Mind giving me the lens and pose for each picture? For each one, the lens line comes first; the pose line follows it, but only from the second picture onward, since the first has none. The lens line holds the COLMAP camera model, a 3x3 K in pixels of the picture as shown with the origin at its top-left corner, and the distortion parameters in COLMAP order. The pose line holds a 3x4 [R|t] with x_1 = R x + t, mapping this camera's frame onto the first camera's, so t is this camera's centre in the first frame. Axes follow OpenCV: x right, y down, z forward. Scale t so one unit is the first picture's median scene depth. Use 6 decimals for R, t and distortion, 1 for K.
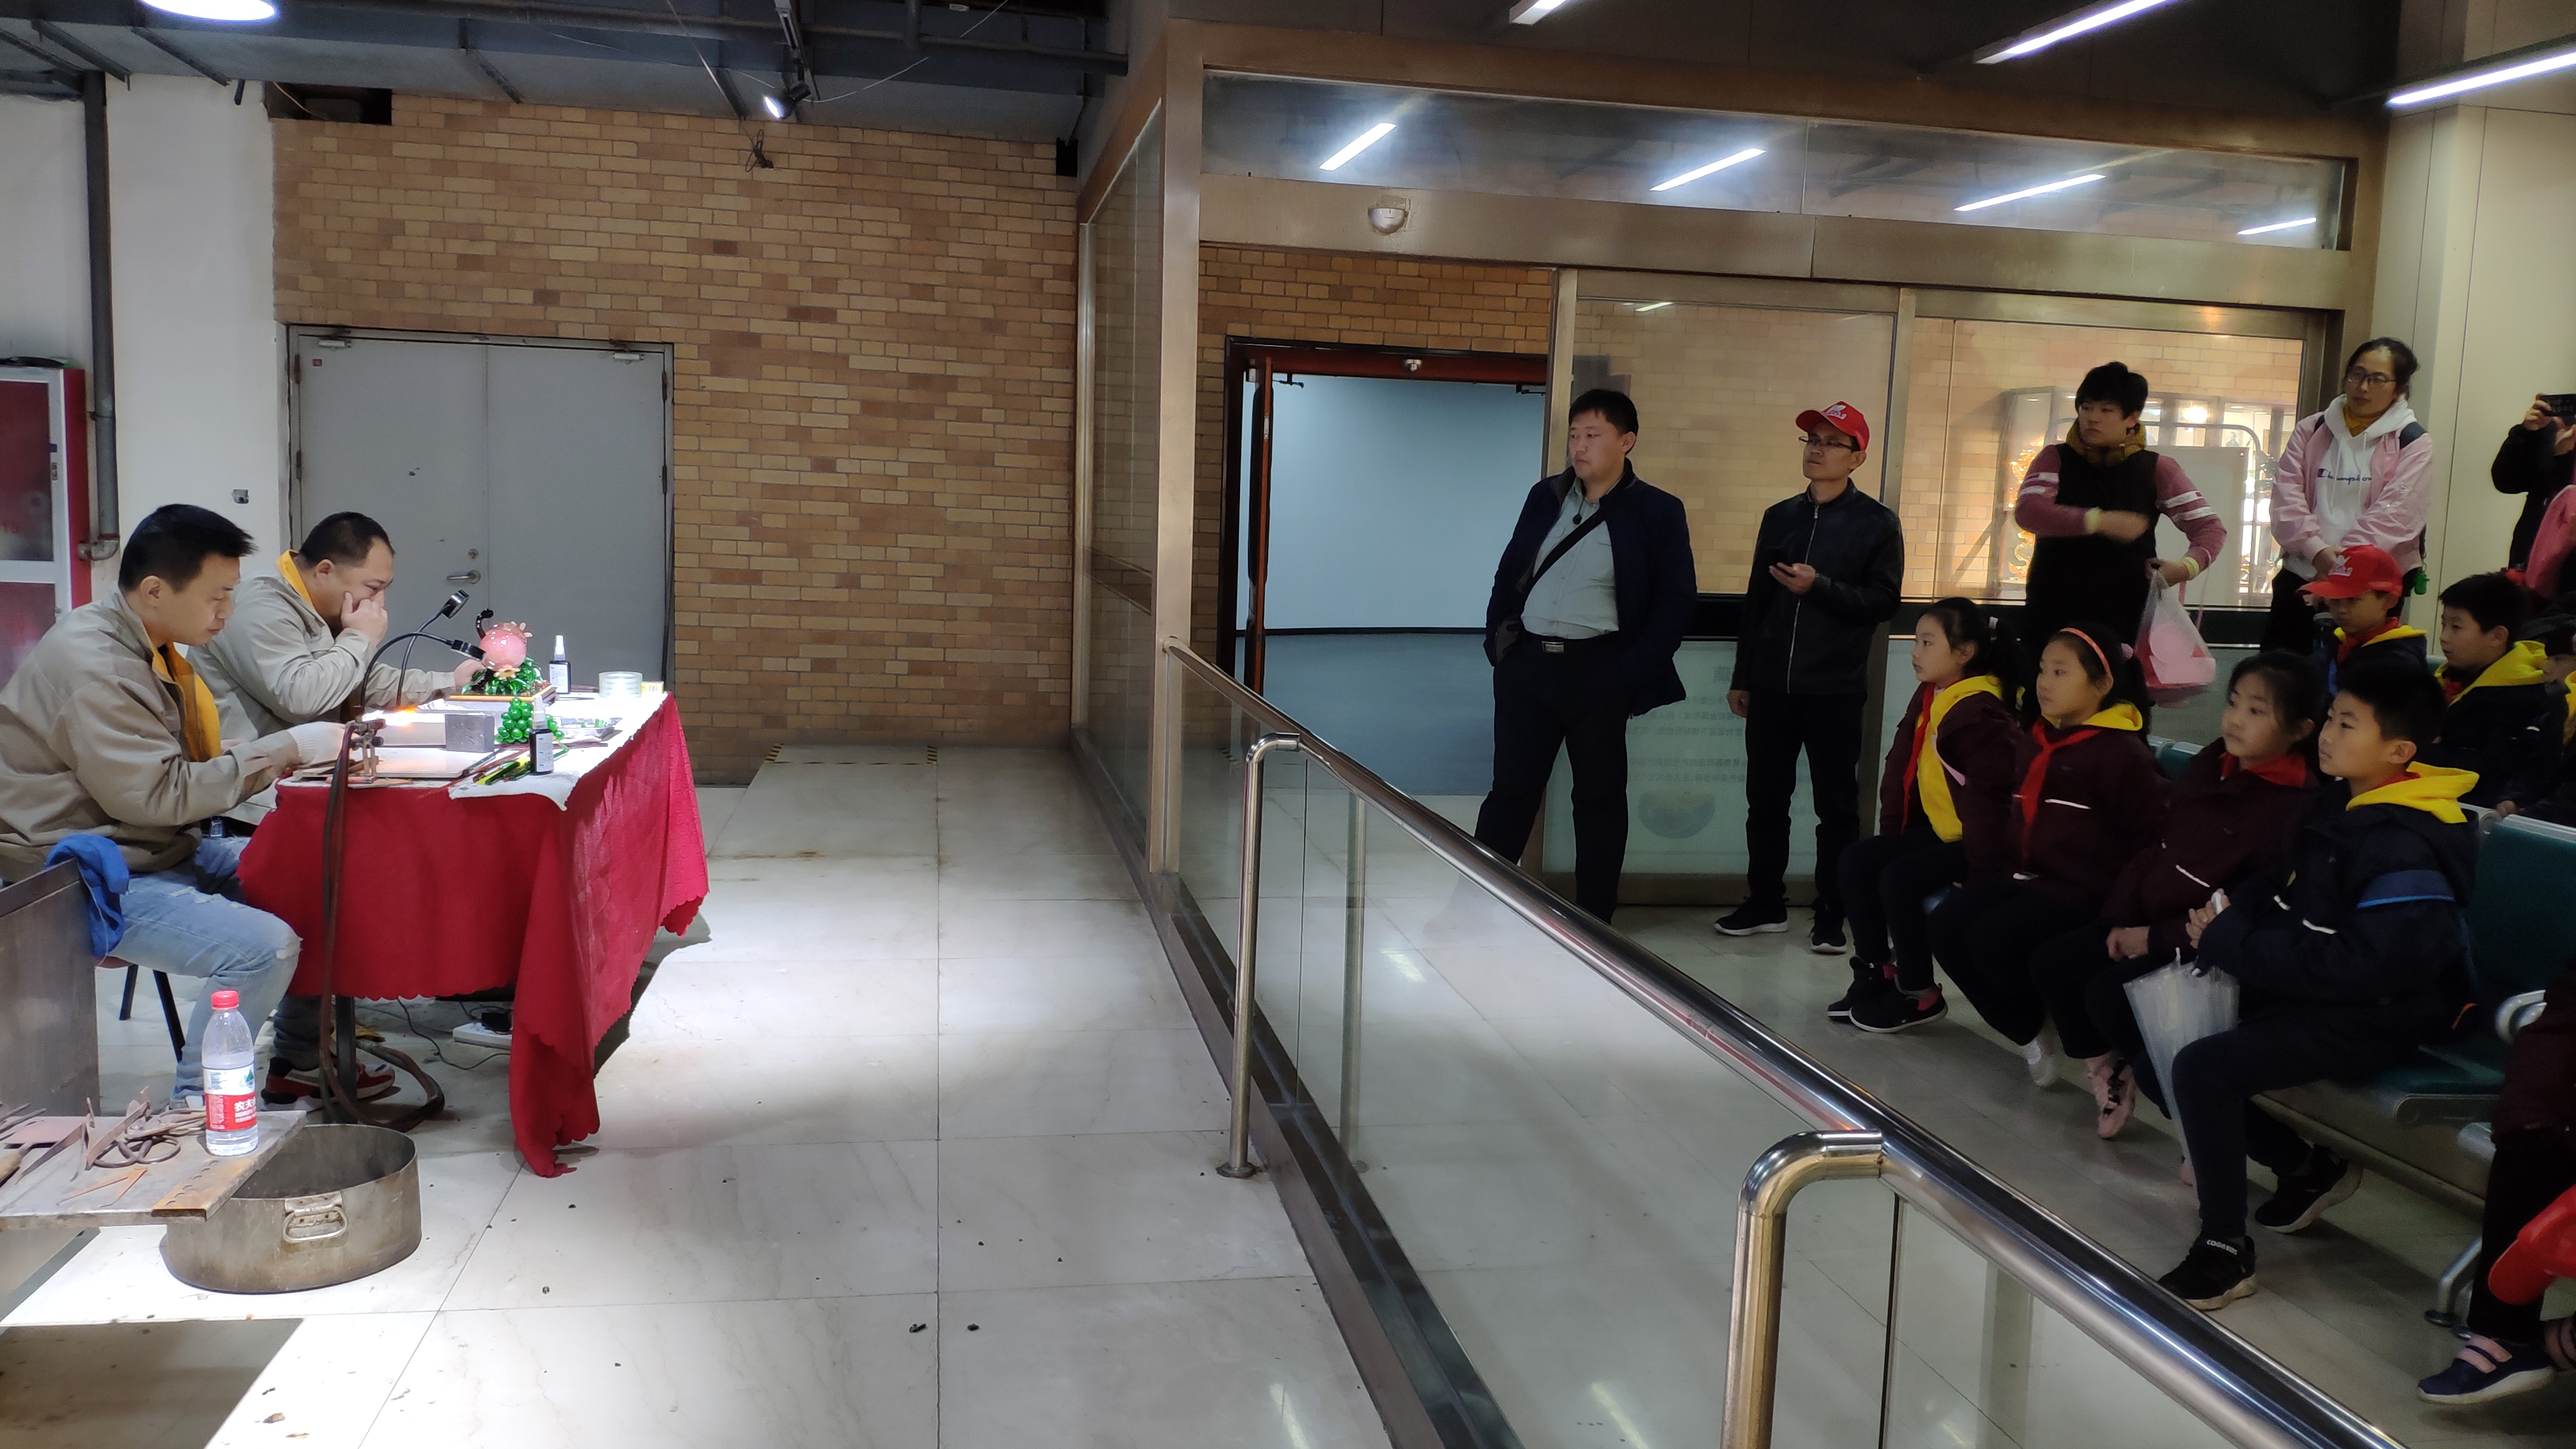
lens RADIAL K [[1970.2, 0, 1291.3], [0, 1970.2, 730.0], [0, 0, 1]] dist [-0.042676, -0.013758]
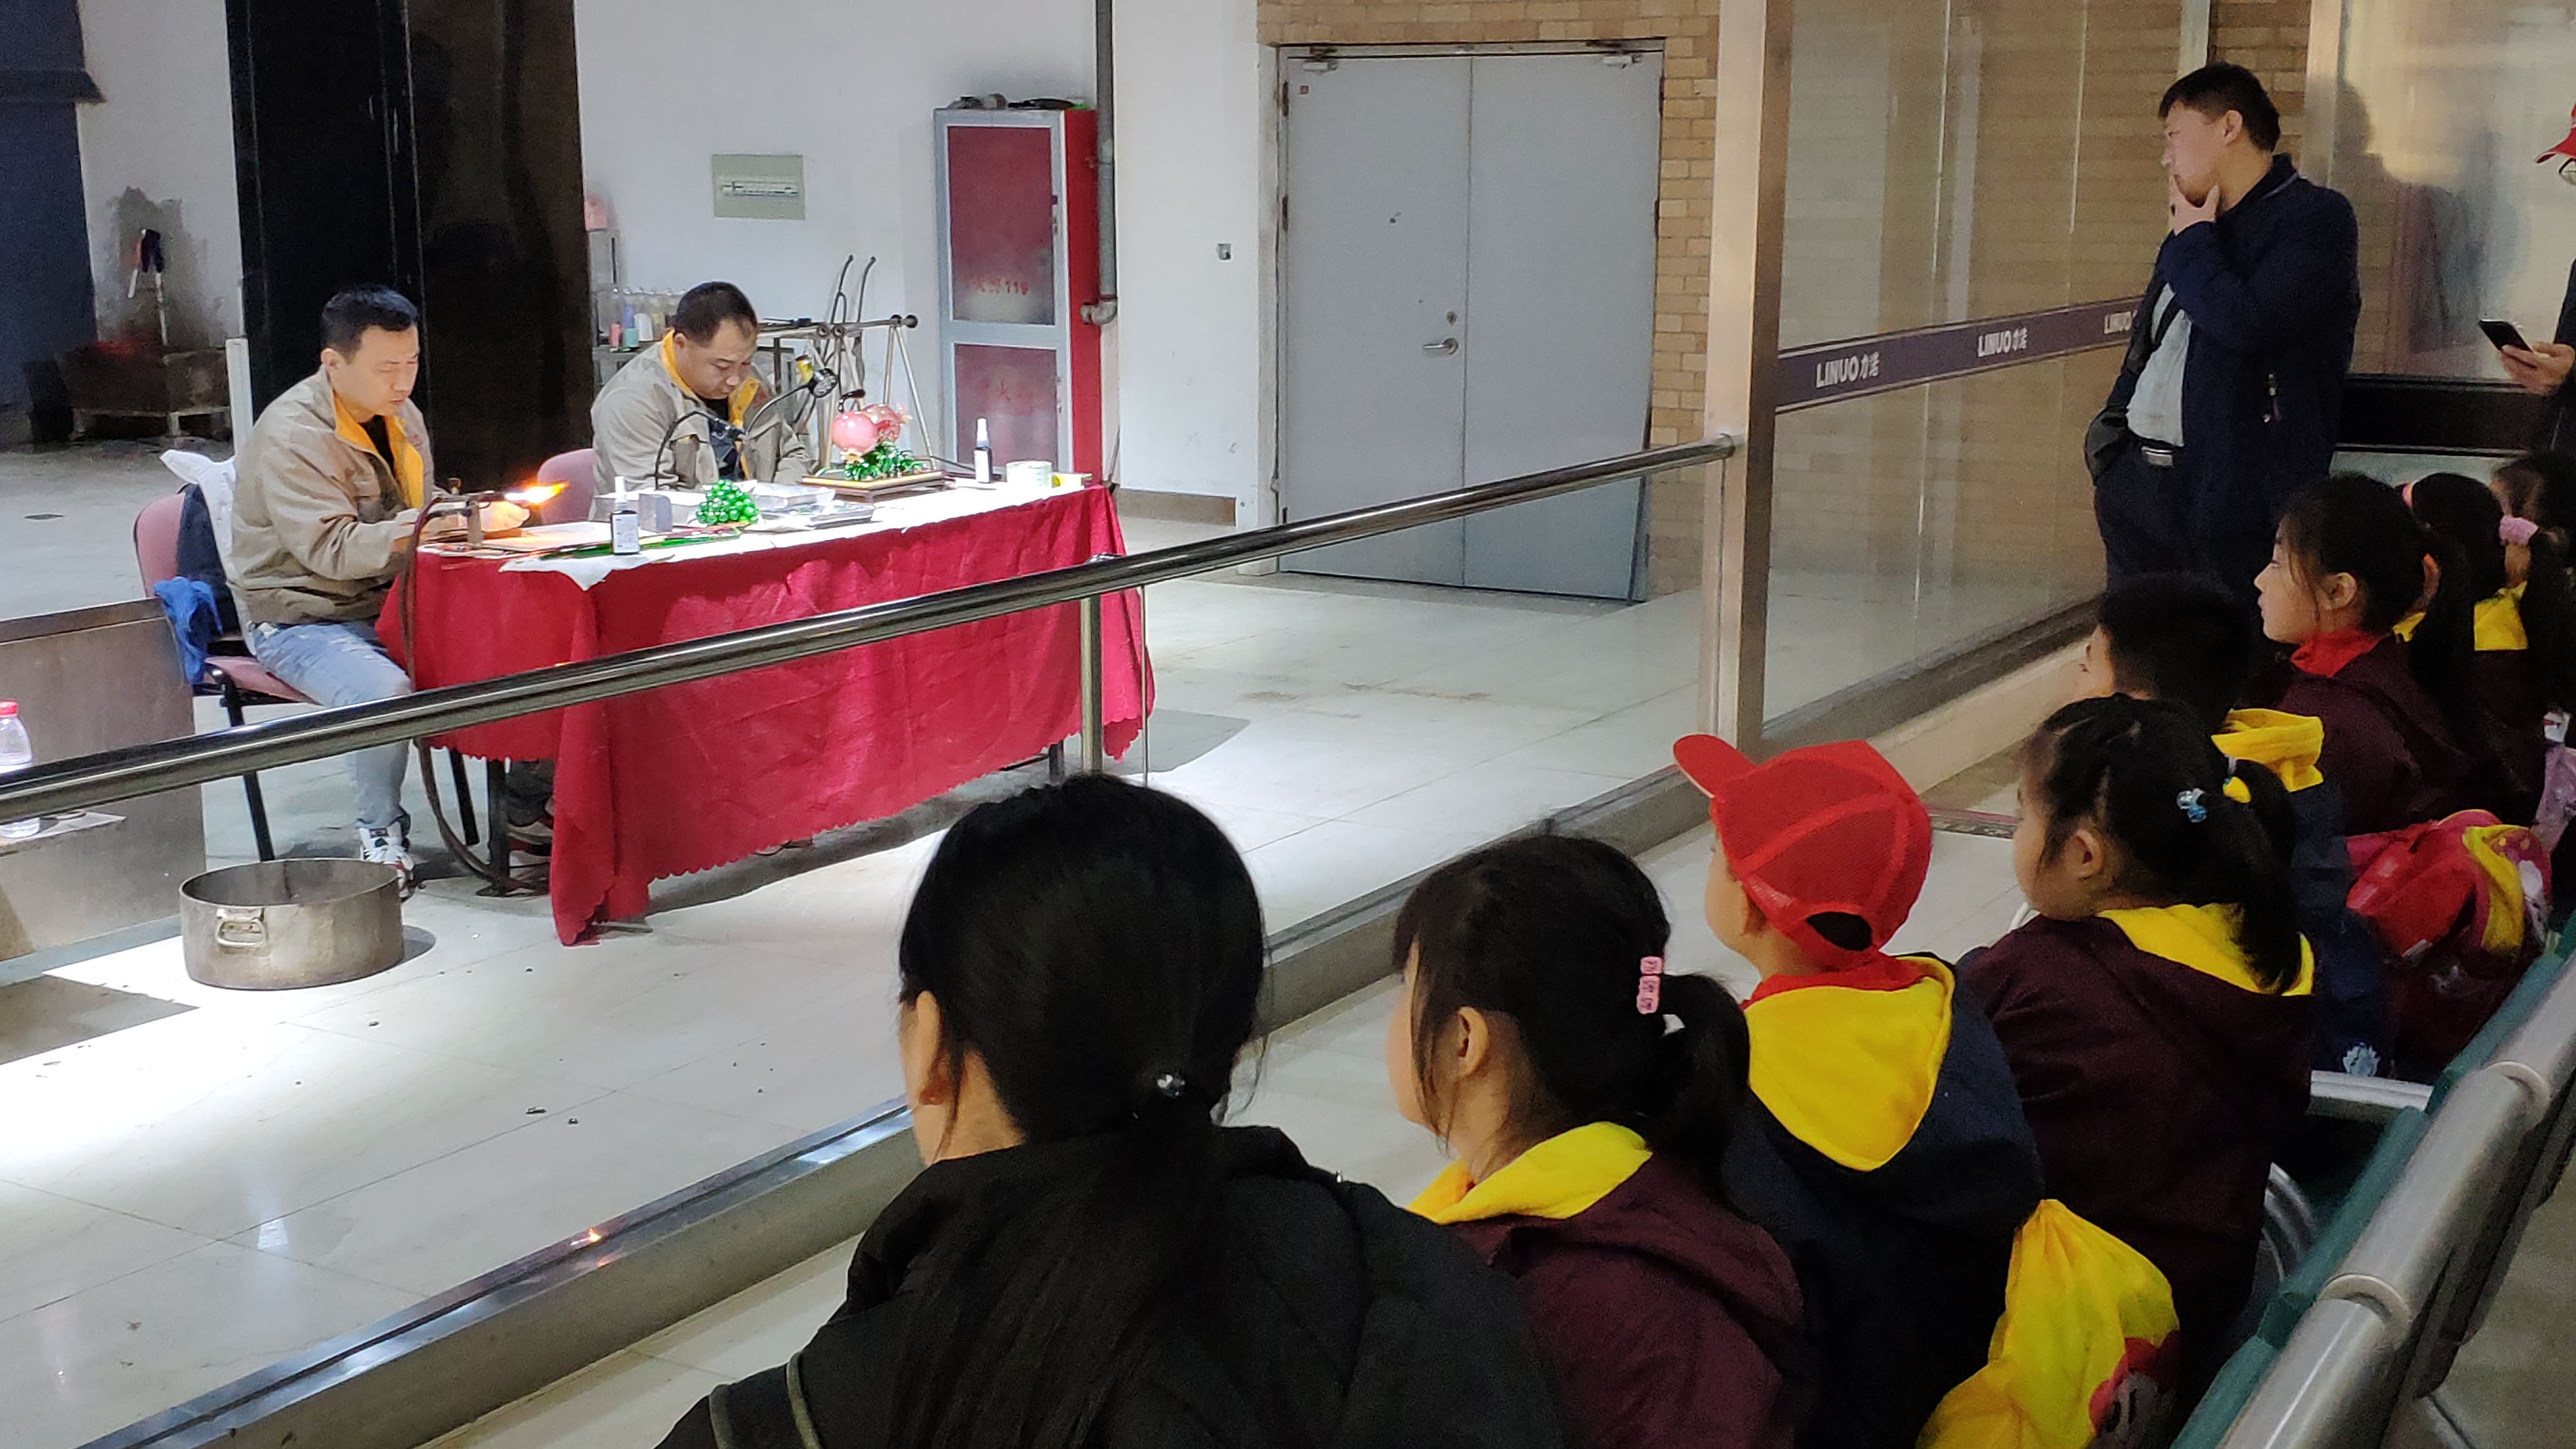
lens RADIAL K [[2836.1, 0, 1285.0], [0, 2836.1, 730.6], [0, 0, 1]] dist [0.176059, 0.000000]
pose [[0.748339, 0.091880, -0.656922, 0.350710], [-0.051428, 0.995416, 0.080639, -0.009958], [0.661320, -0.026561, 0.749633, 0.046562]]
